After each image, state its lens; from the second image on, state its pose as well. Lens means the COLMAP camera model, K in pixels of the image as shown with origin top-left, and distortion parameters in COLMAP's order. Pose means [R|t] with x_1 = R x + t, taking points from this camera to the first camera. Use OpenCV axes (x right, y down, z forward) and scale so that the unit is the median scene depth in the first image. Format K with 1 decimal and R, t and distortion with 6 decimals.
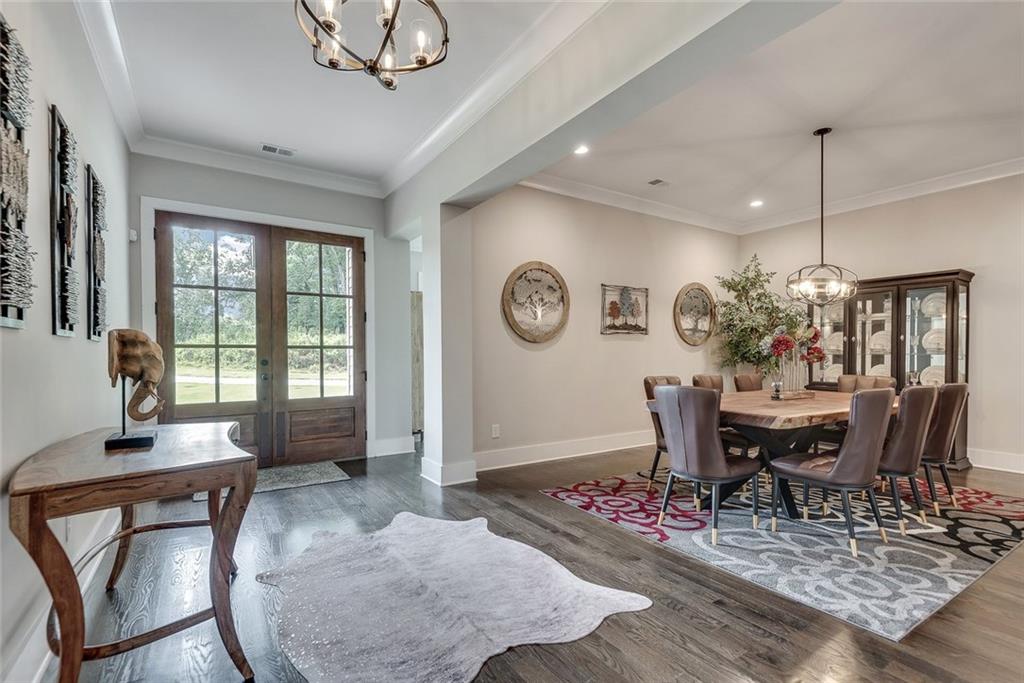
lens RADIAL K [[472.6, 0, 499.9], [0, 472.6, 361.5], [0, 0, 1]] dist [0.001314, -0.000072]
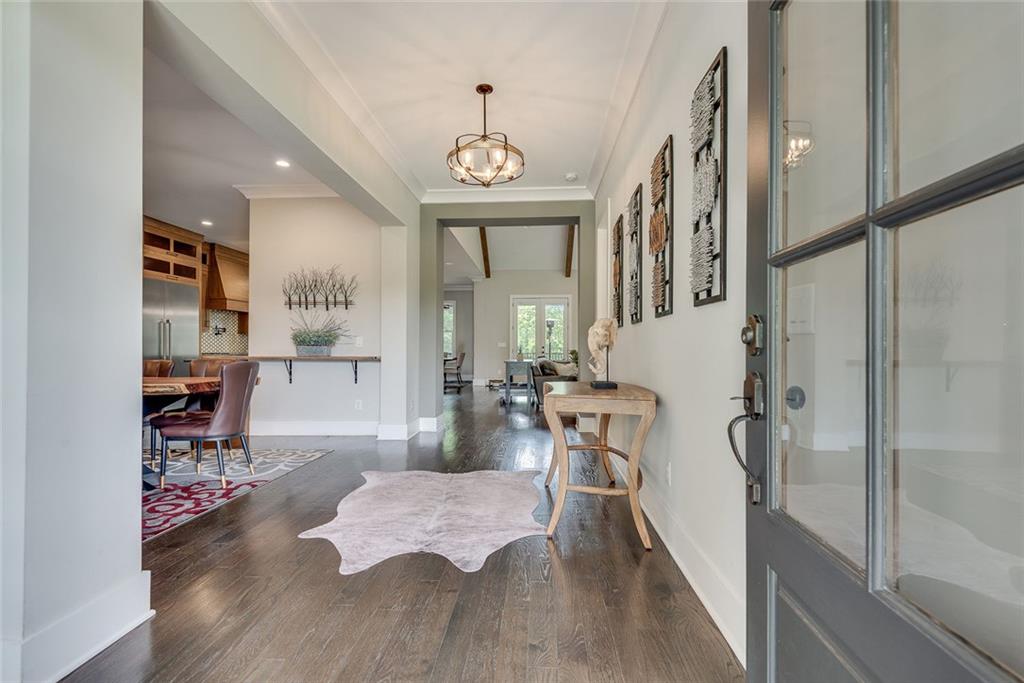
lens RADIAL K [[473.7, 0, 509.6], [0, 473.7, 347.0], [0, 0, 1]] dist [0.043838, -0.030640]
pose [[-0.811911, 0.002604, 0.583775, -0.686514], [0.010833, 0.999885, 0.010607, 0.005752], [-0.583680, 0.014936, -0.811846, 1.194862]]
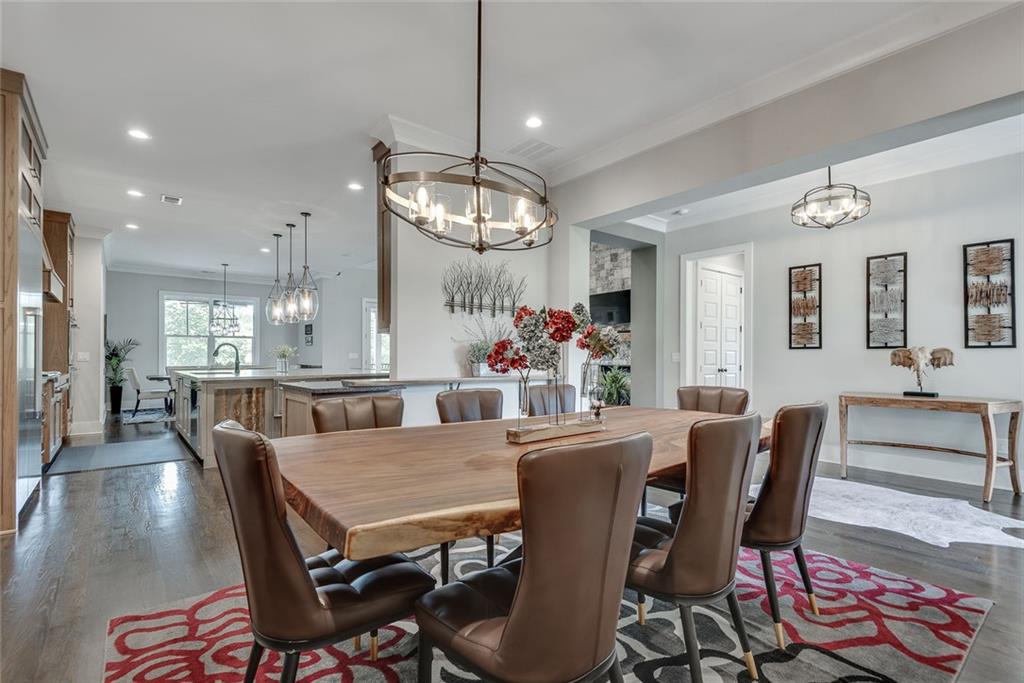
lens RADIAL K [[482.4, 0, 507.5], [0, 482.4, 355.1], [0, 0, 1]] dist [-0.000062, -0.000429]
pose [[-0.992979, -0.001486, -0.118280, 0.706566], [-0.003246, 0.999887, 0.014691, -0.024867], [0.118245, 0.014972, -0.992872, 1.459432]]
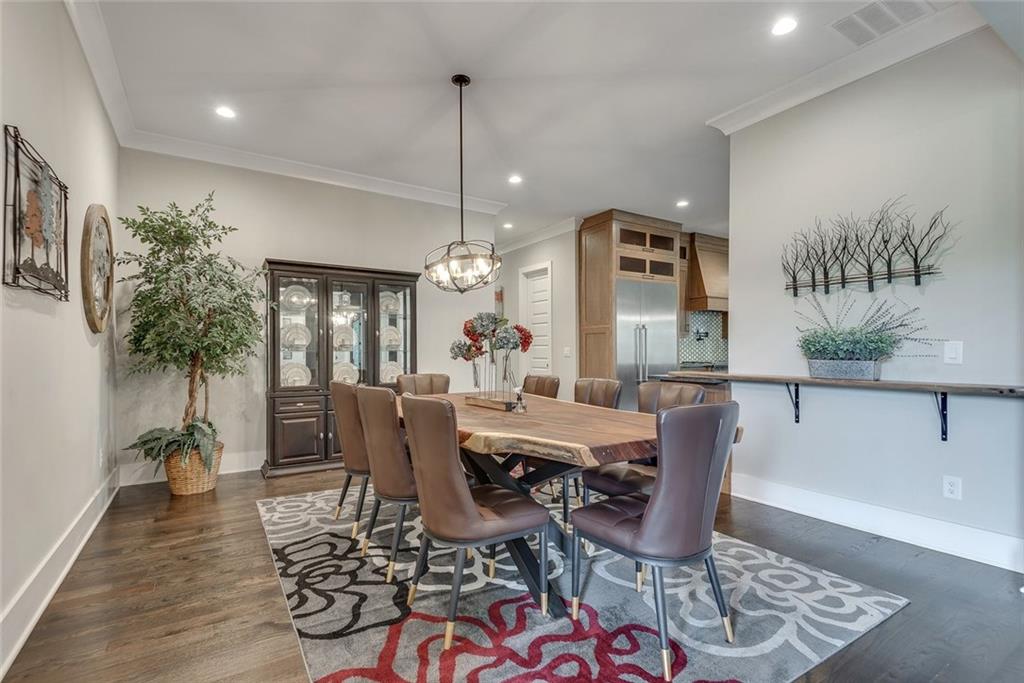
lens RADIAL K [[475.8, 0, 513.9], [0, 475.8, 346.3], [0, 0, 1]] dist [0.046406, -0.031566]
pose [[-0.008895, 0.011885, 0.999890, -0.150281], [0.017319, 0.999781, -0.011730, -0.010618], [-0.999810, 0.017213, -0.009099, 0.914282]]
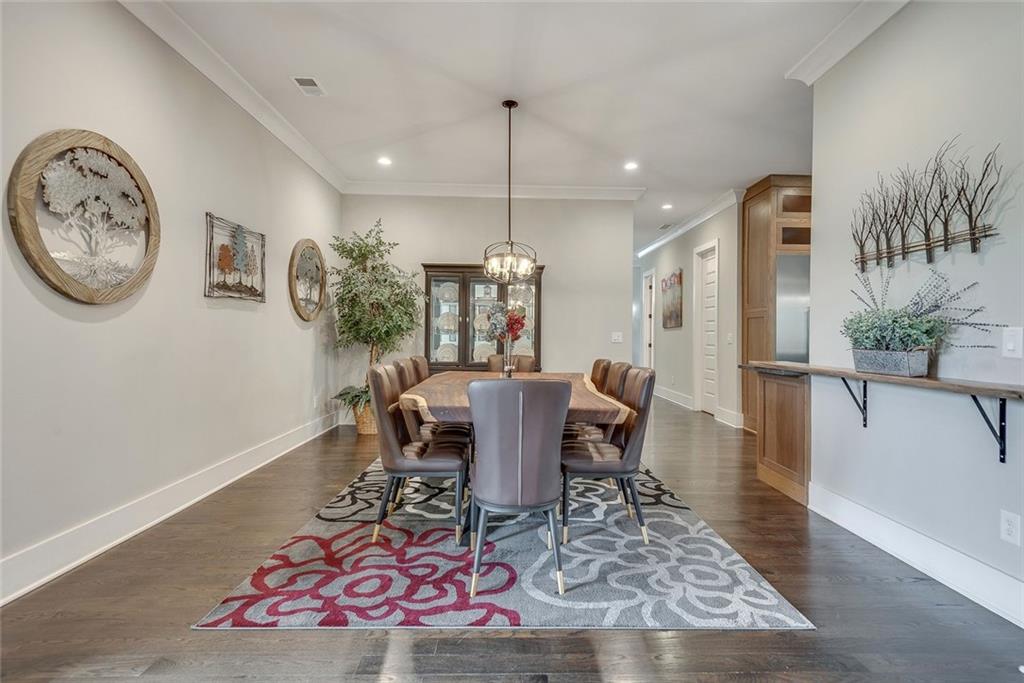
lens RADIAL K [[495.5, 0, 523.1], [0, 495.5, 329.1], [0, 0, 1]] dist [0.049788, -0.031368]
pose [[0.504436, 0.017569, 0.863270, -0.177083], [0.002872, 0.999753, -0.022024, -0.002995], [-0.863444, 0.013589, 0.504261, 0.462322]]
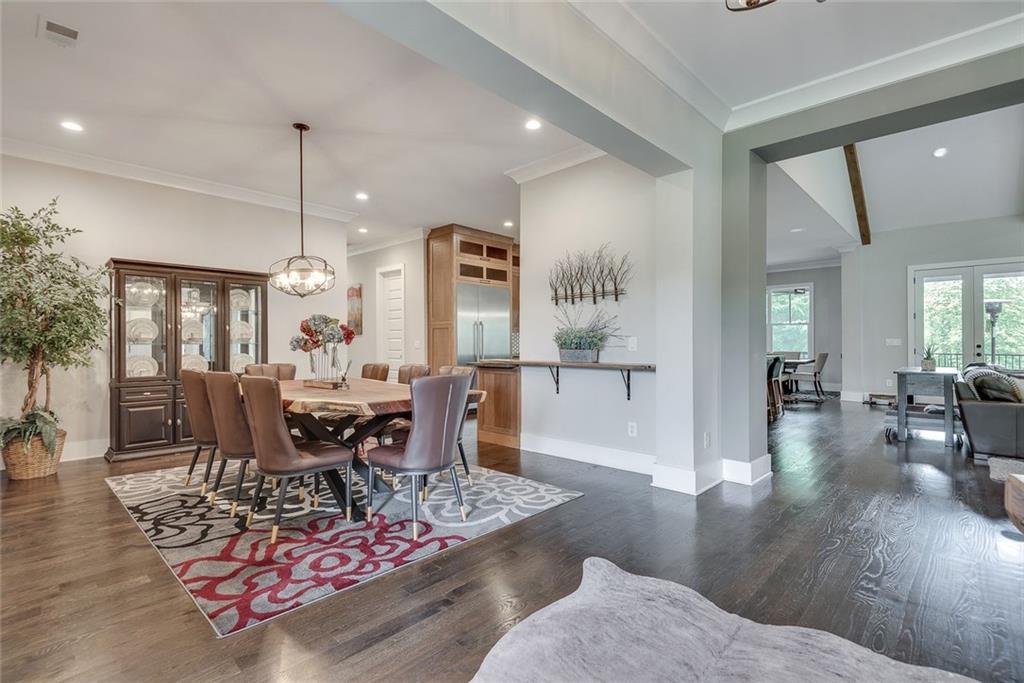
lens RADIAL K [[474.7, 0, 514.0], [0, 474.7, 339.3], [0, 0, 1]] dist [0.046429, -0.030031]
pose [[-0.253449, 0.009937, 0.967298, -0.437977], [0.018790, 0.999809, -0.005348, -0.009728], [-0.967166, 0.016820, -0.253587, 0.816495]]
